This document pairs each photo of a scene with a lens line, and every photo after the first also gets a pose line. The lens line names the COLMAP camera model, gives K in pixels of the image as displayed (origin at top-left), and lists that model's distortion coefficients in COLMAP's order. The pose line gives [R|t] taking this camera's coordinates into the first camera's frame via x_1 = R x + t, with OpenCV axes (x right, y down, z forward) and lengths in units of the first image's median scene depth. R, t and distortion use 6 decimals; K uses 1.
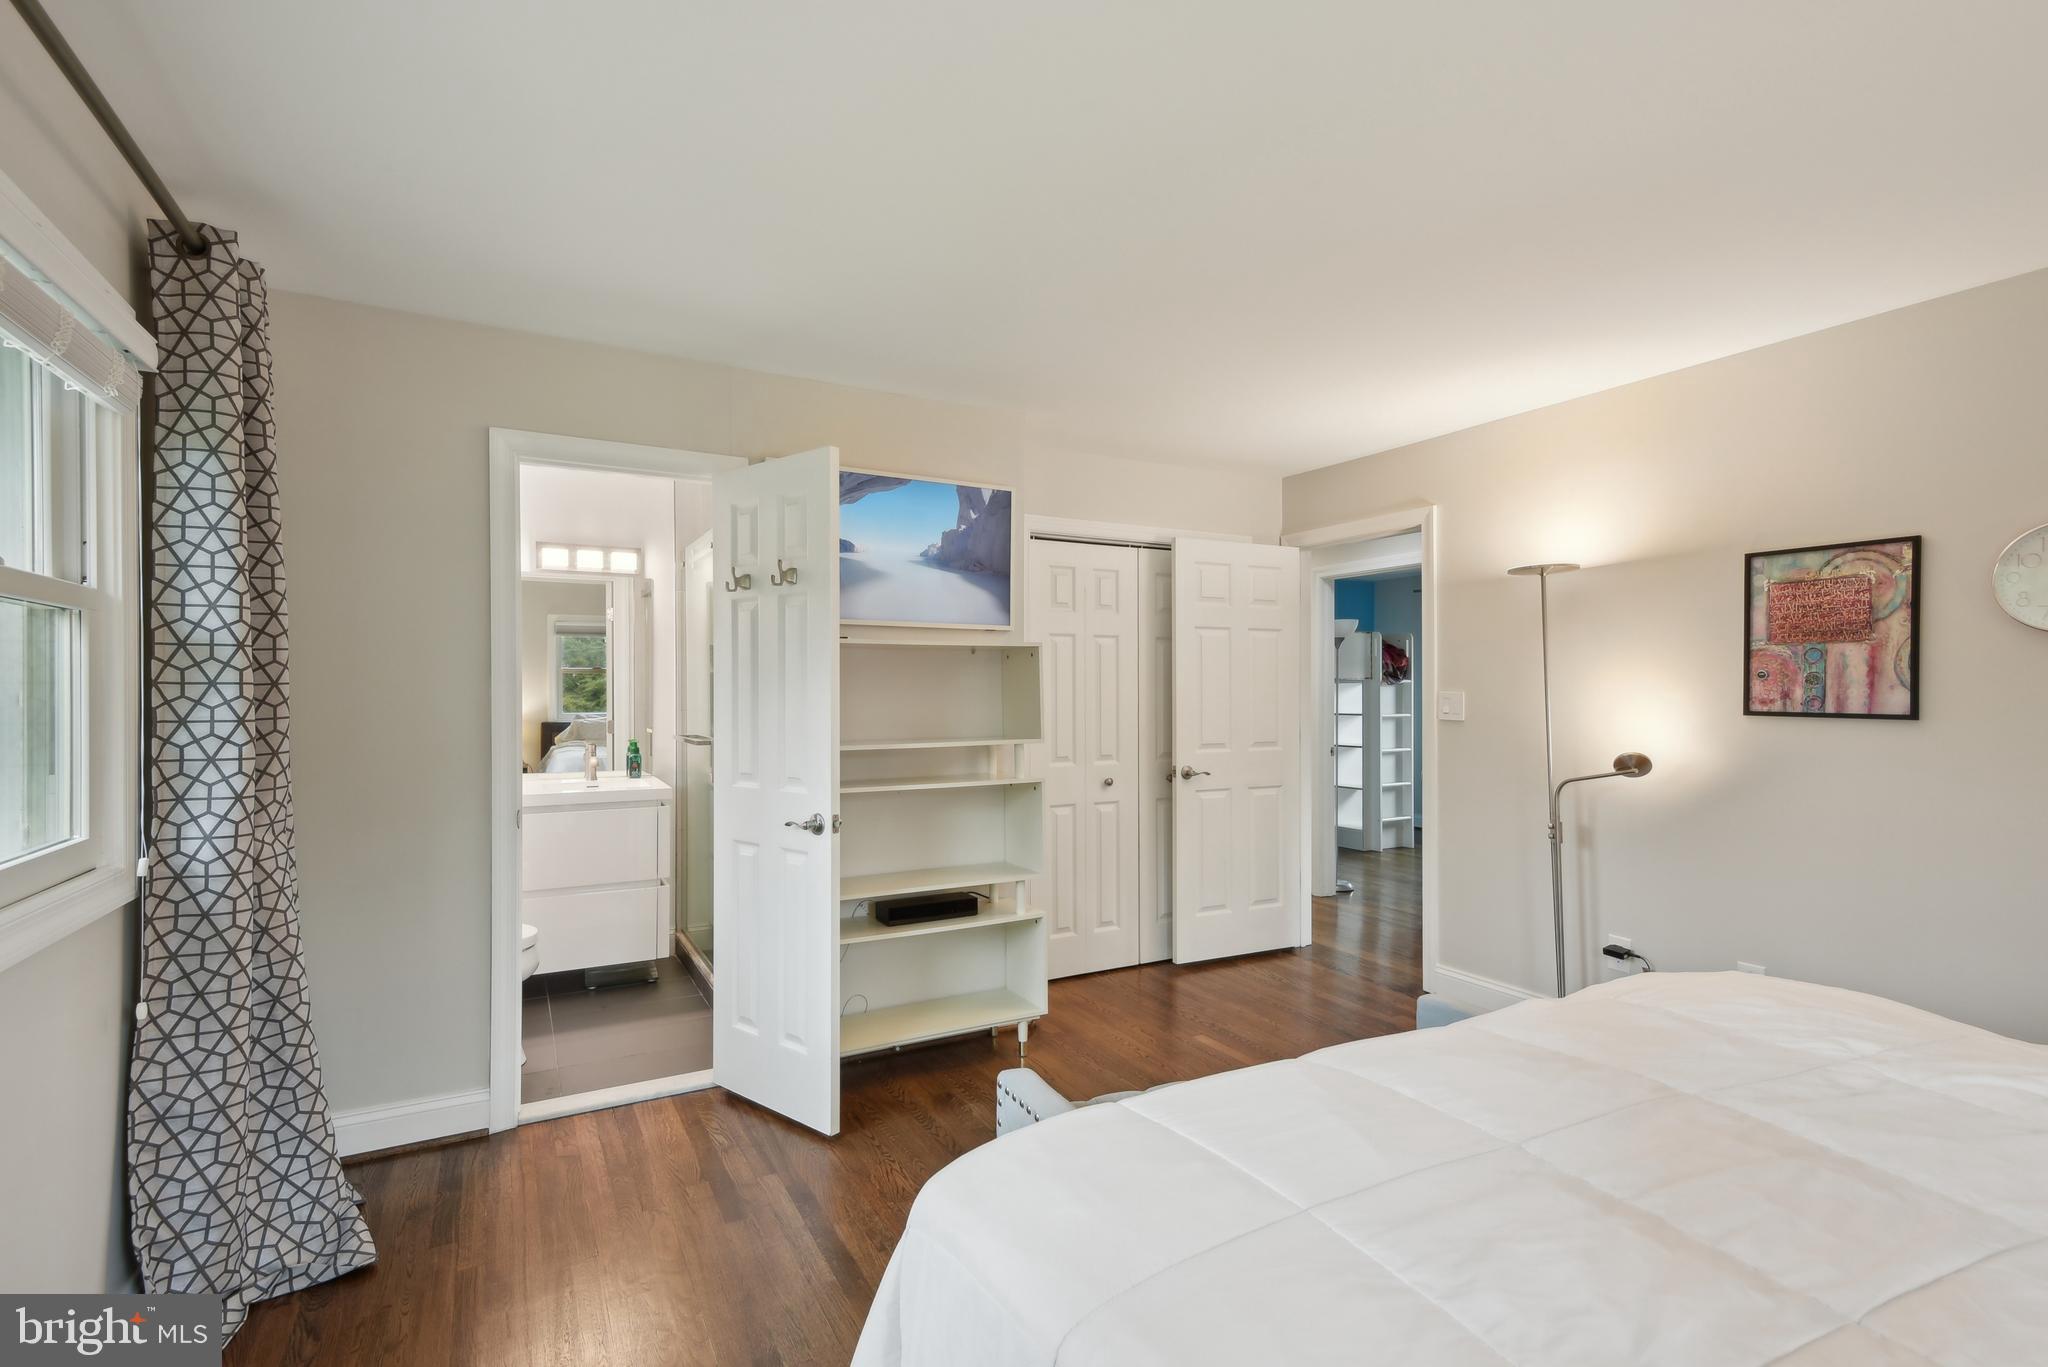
lens RADIAL K [[953.1, 0, 1016.3], [0, 953.1, 698.3], [0, 0, 1]] dist [-0.013627, -0.006346]
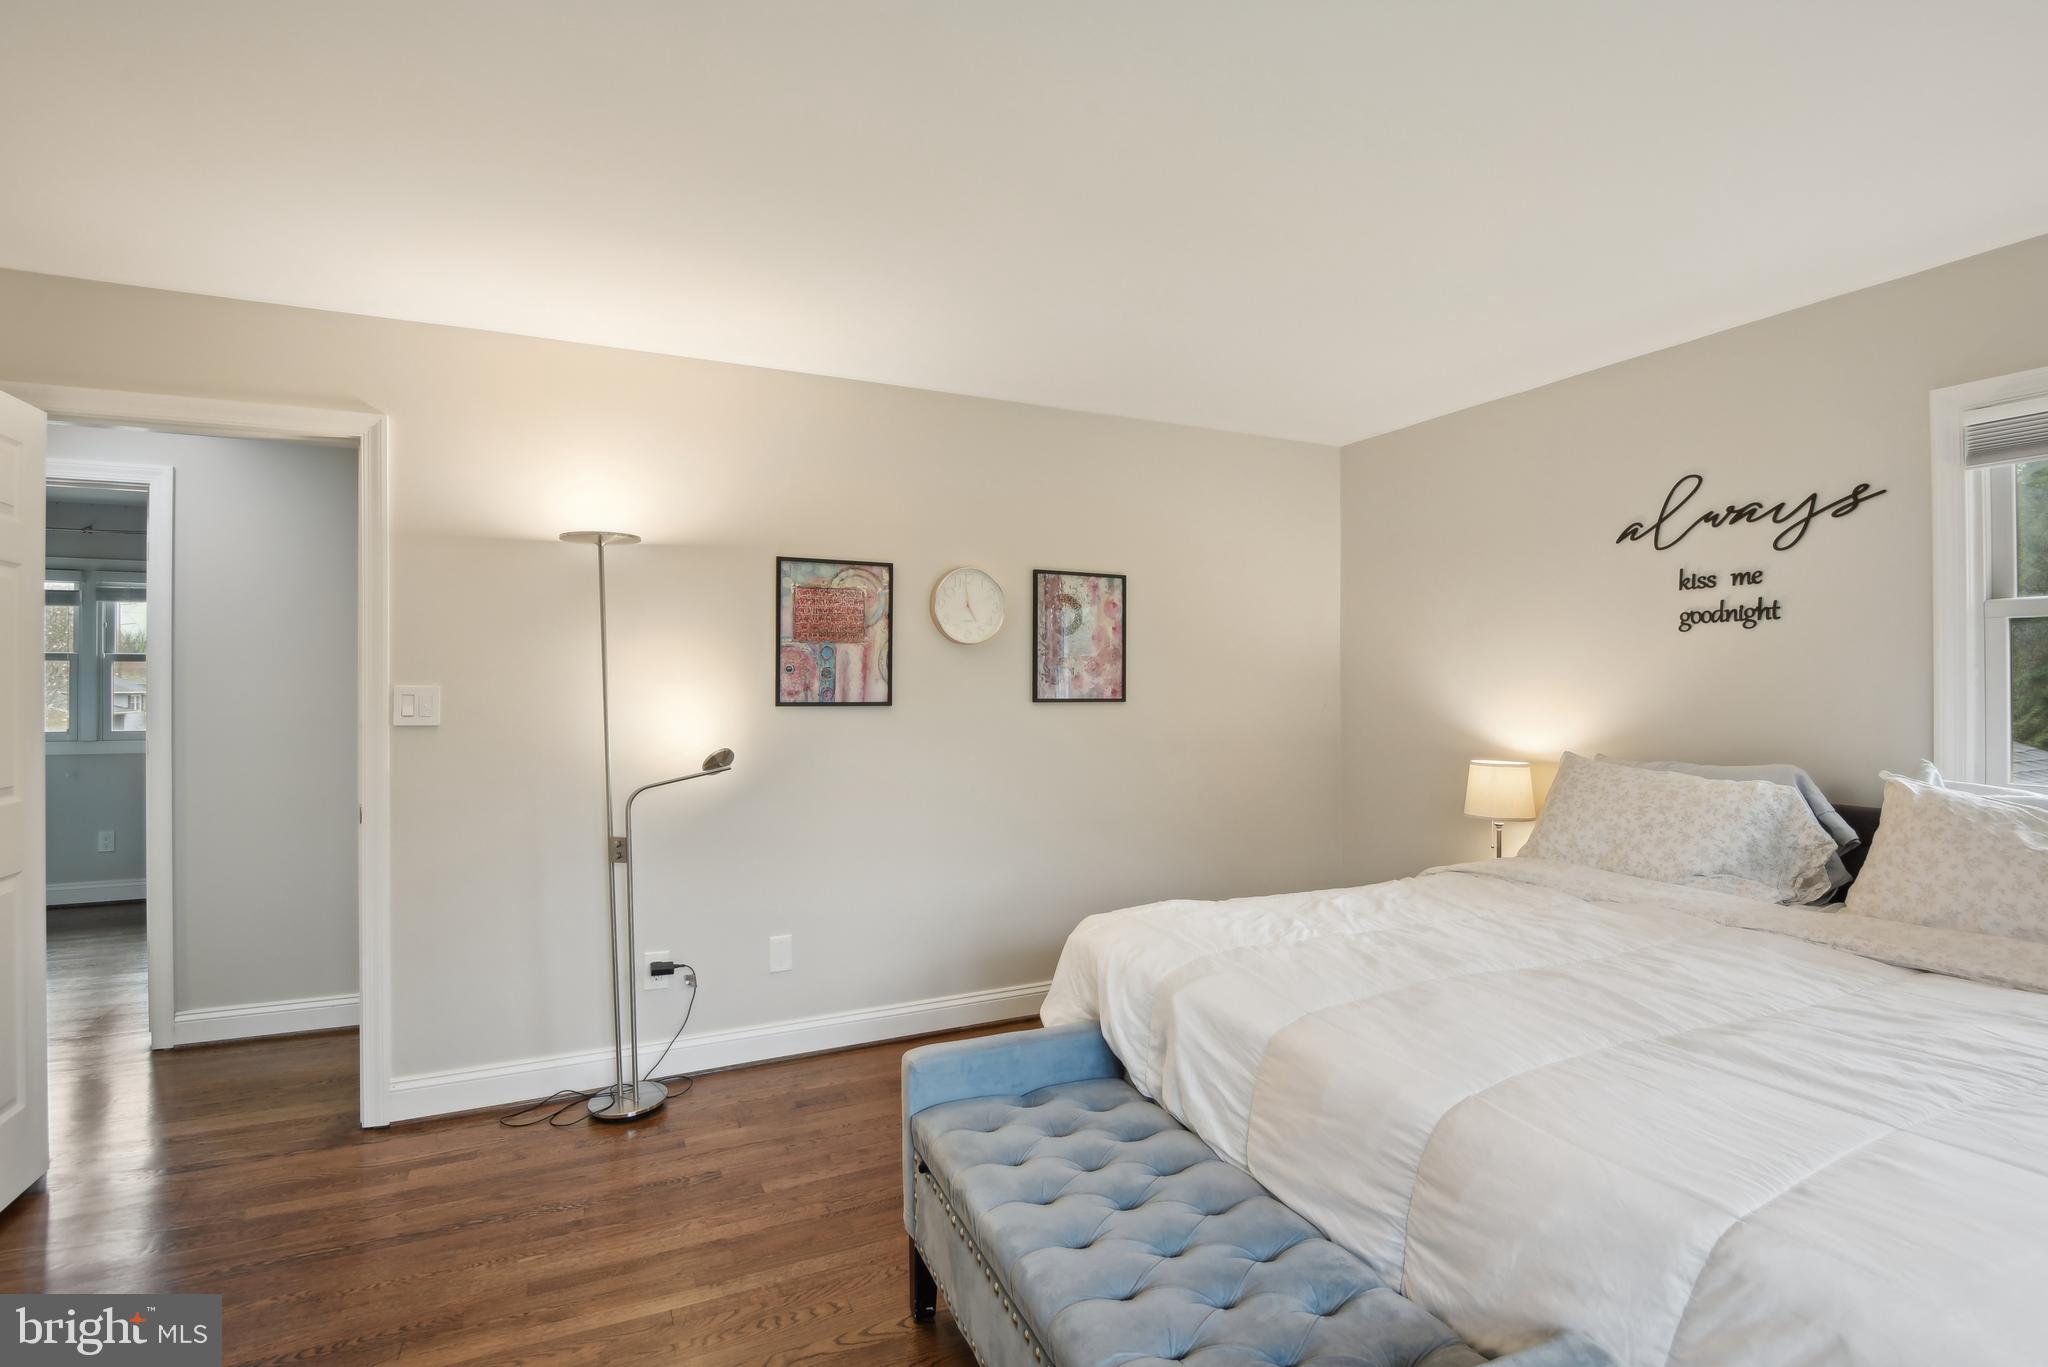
lens RADIAL K [[953.1, 0, 1012.1], [0, 953.1, 680.6], [0, 0, 1]] dist [-0.013627, -0.006346]
pose [[0.036217, 0.001874, 0.999342, -0.313113], [0.008265, 0.999963, -0.002175, -0.007143], [-0.999310, 0.008339, 0.036200, 0.721214]]
